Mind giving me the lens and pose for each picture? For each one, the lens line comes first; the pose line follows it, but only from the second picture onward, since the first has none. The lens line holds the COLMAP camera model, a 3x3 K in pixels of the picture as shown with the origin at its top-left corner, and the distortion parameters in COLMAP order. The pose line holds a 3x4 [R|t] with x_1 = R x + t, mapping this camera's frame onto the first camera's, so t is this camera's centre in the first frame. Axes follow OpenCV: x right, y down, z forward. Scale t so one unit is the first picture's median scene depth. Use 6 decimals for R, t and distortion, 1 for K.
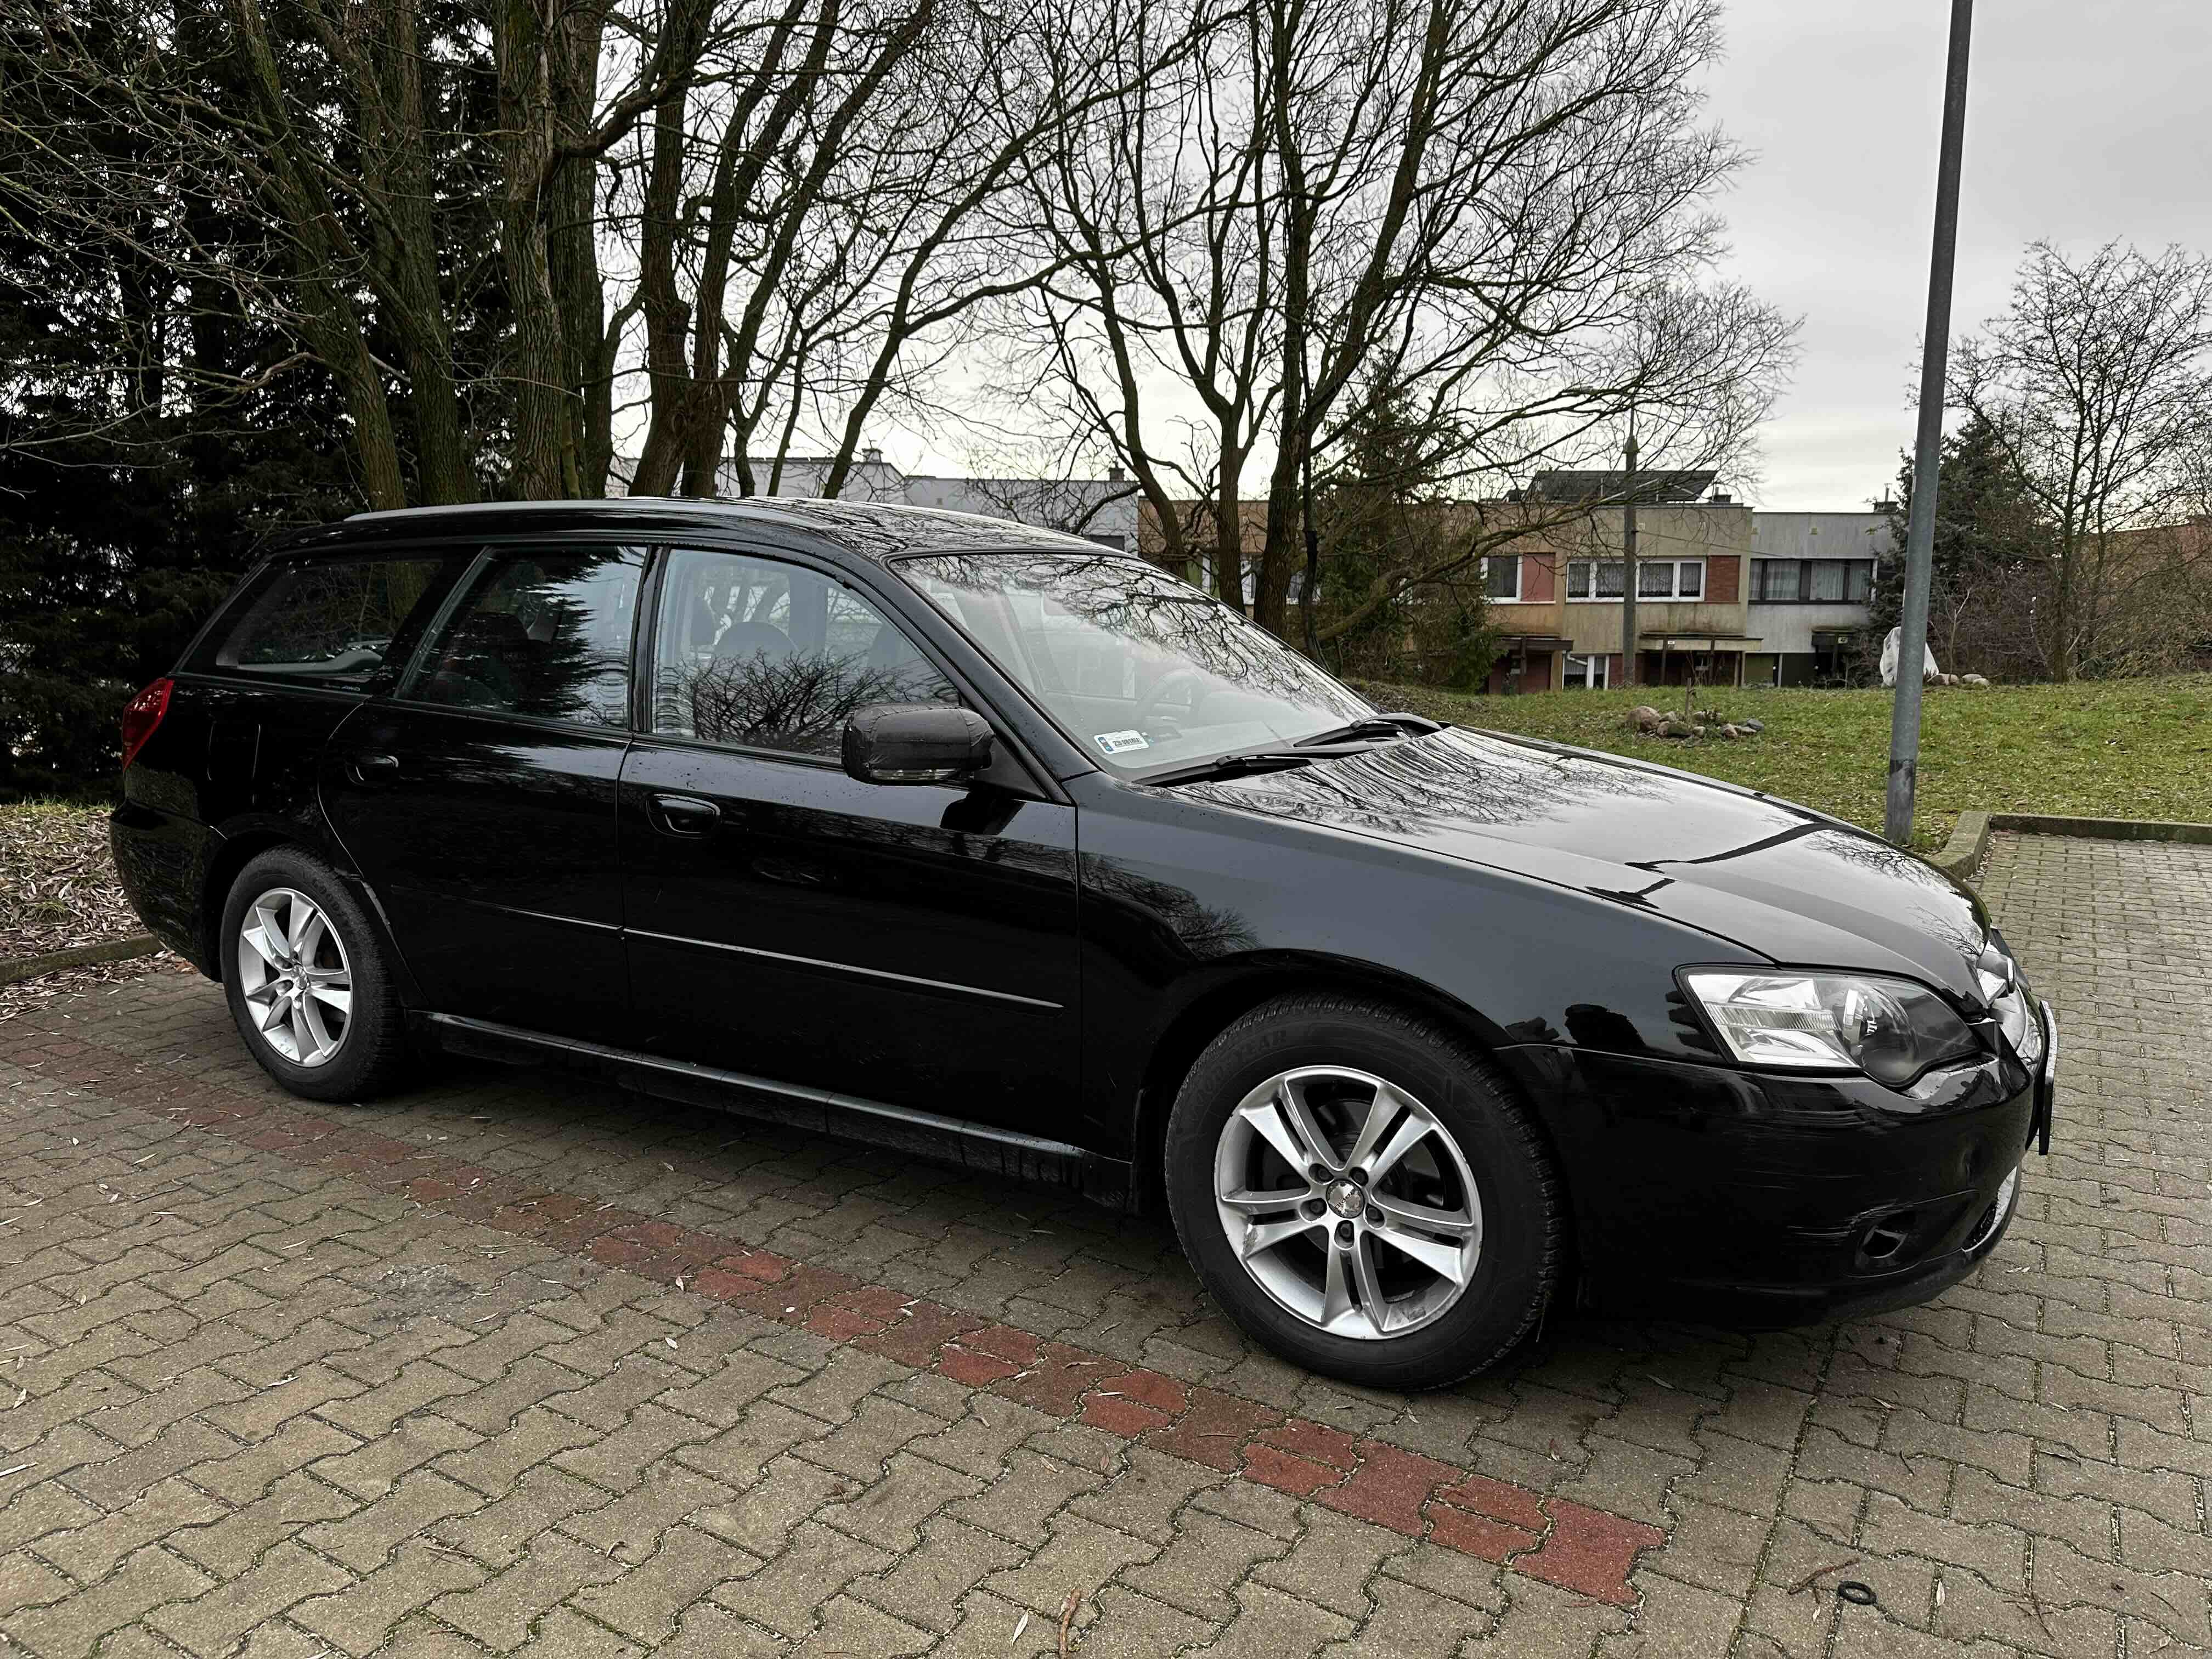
lens RADIAL K [[1564.0, 0, 1069.0], [0, 1564.0, 839.5], [0, 0, 1]] dist [-0.005313, -0.000549]
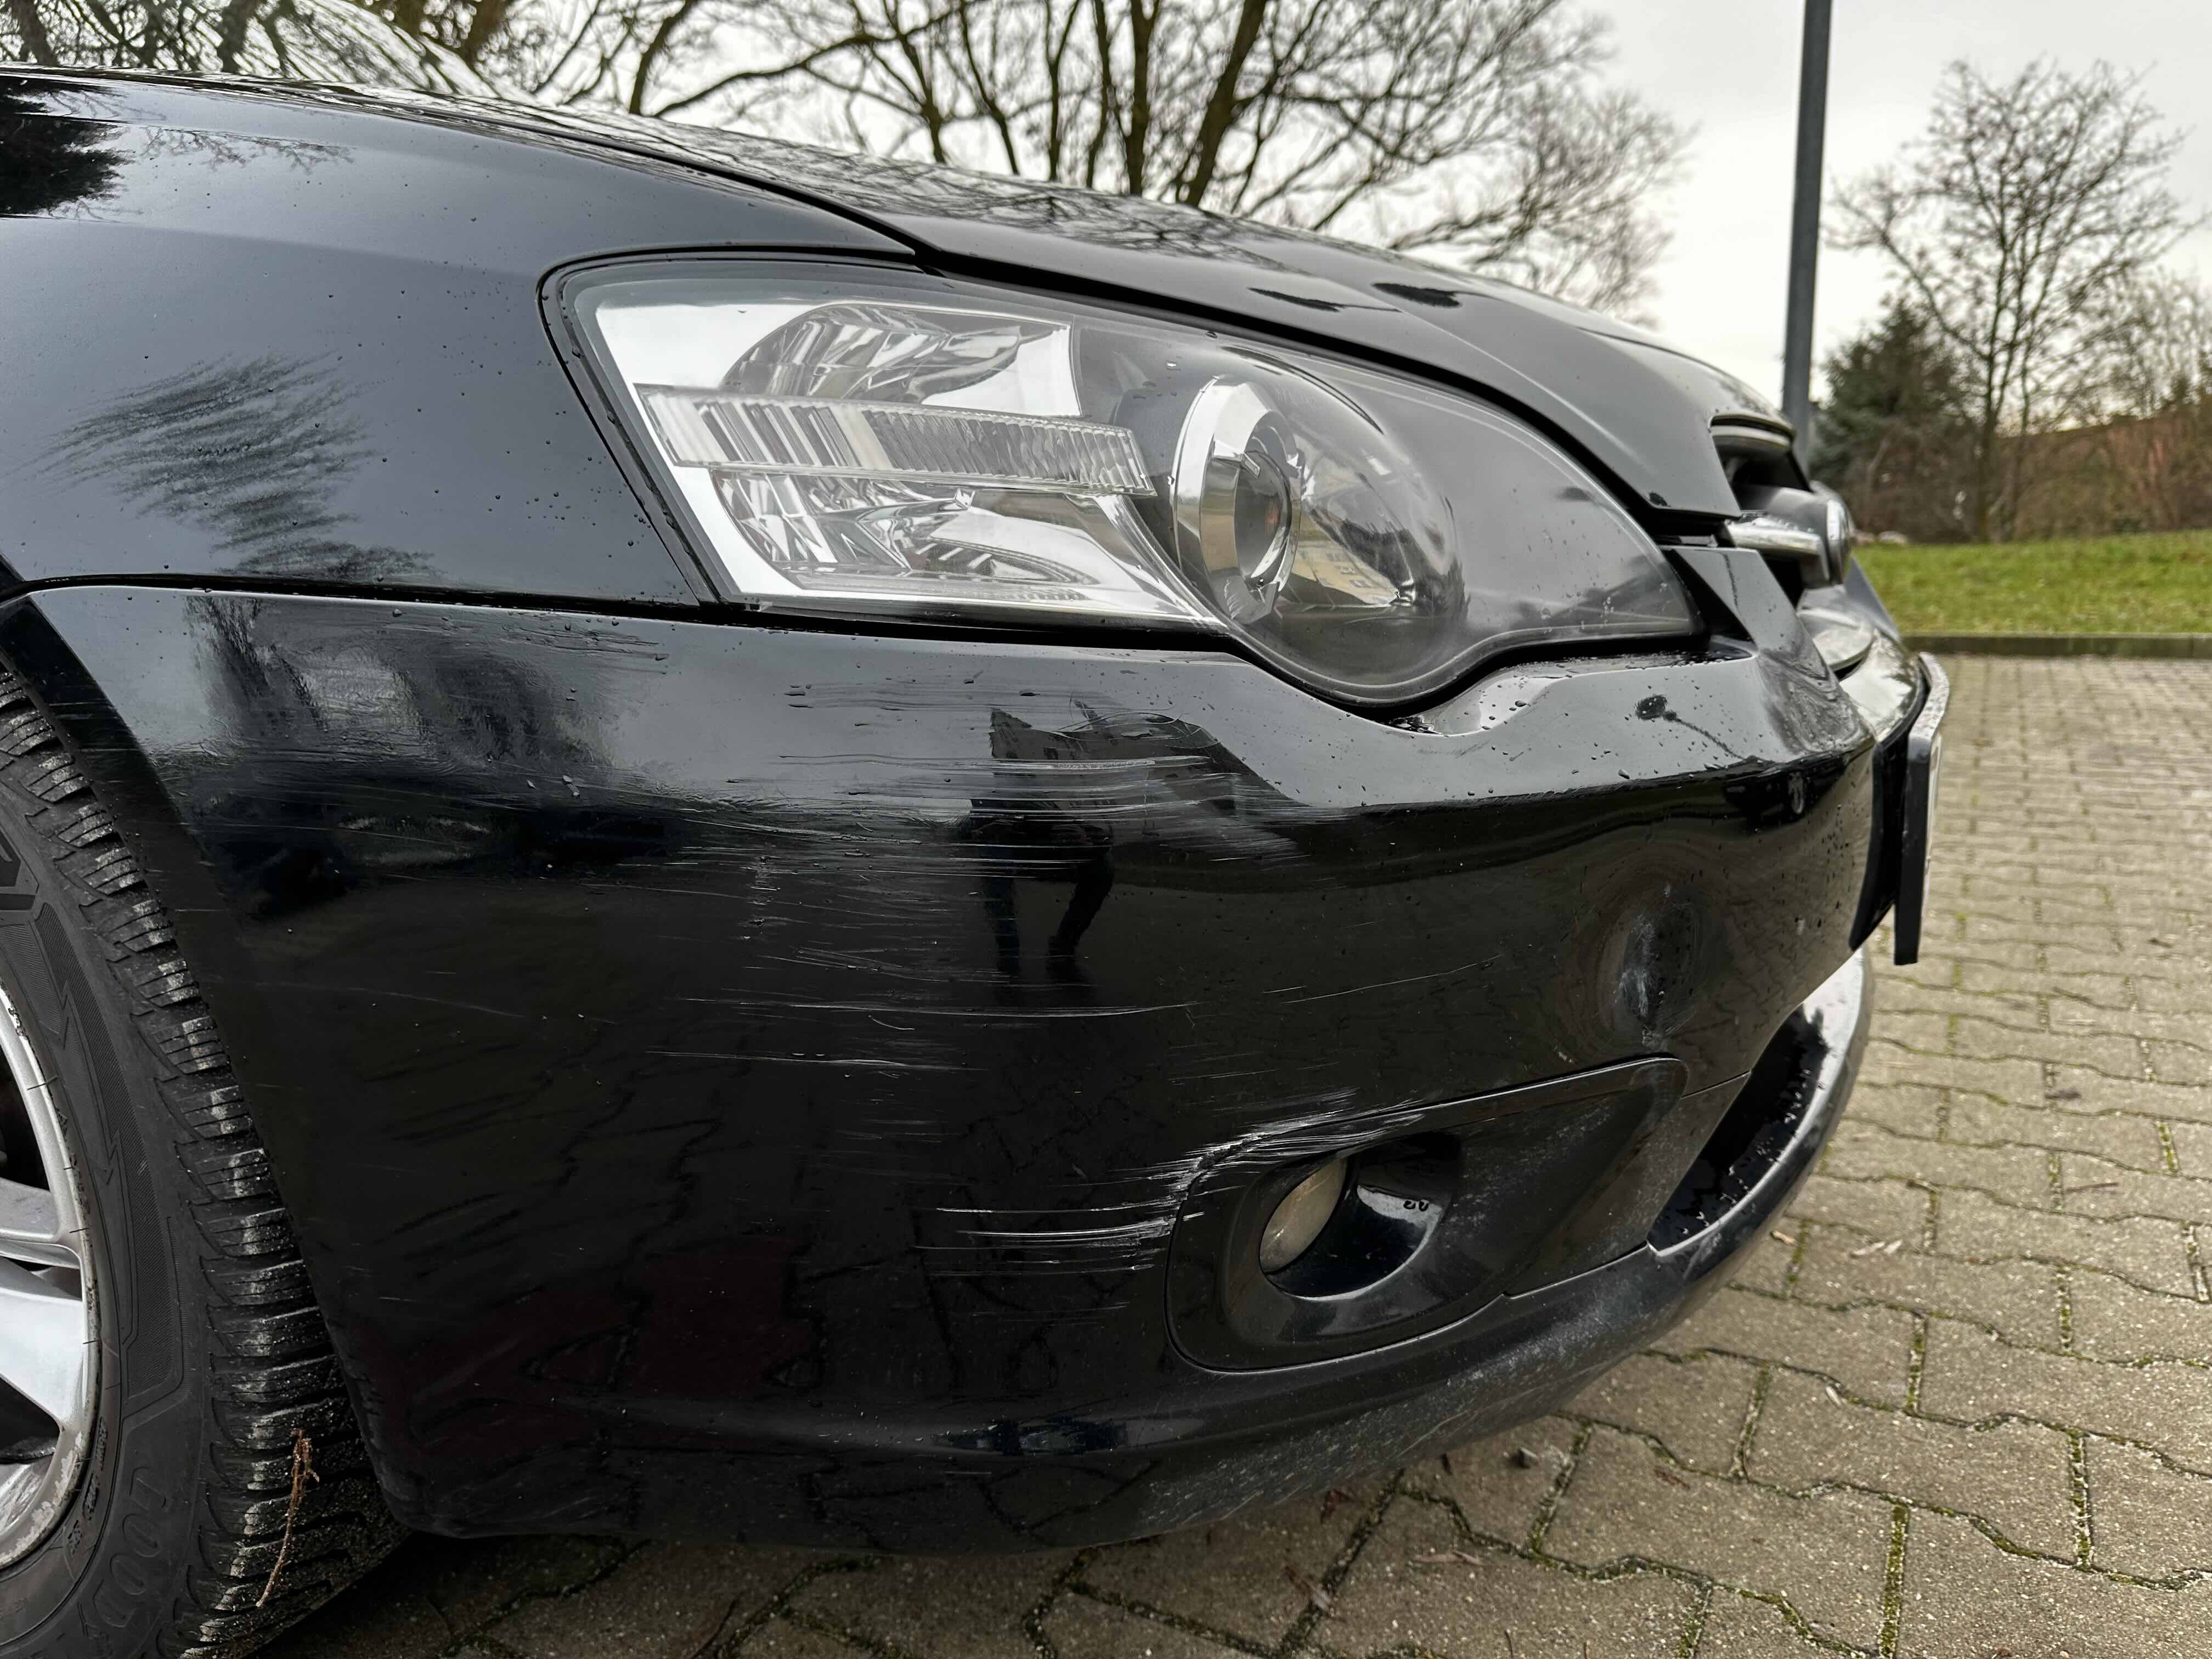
lens RADIAL K [[1564.0, 0, 1112.9], [0, 1564.0, 826.1], [0, 0, 1]] dist [-0.005313, -0.000549]
pose [[0.998193, -0.024456, 0.054895, 0.091566], [0.022904, 0.999325, 0.028721, 0.033725], [-0.055560, -0.027411, 0.998079, 0.140987]]
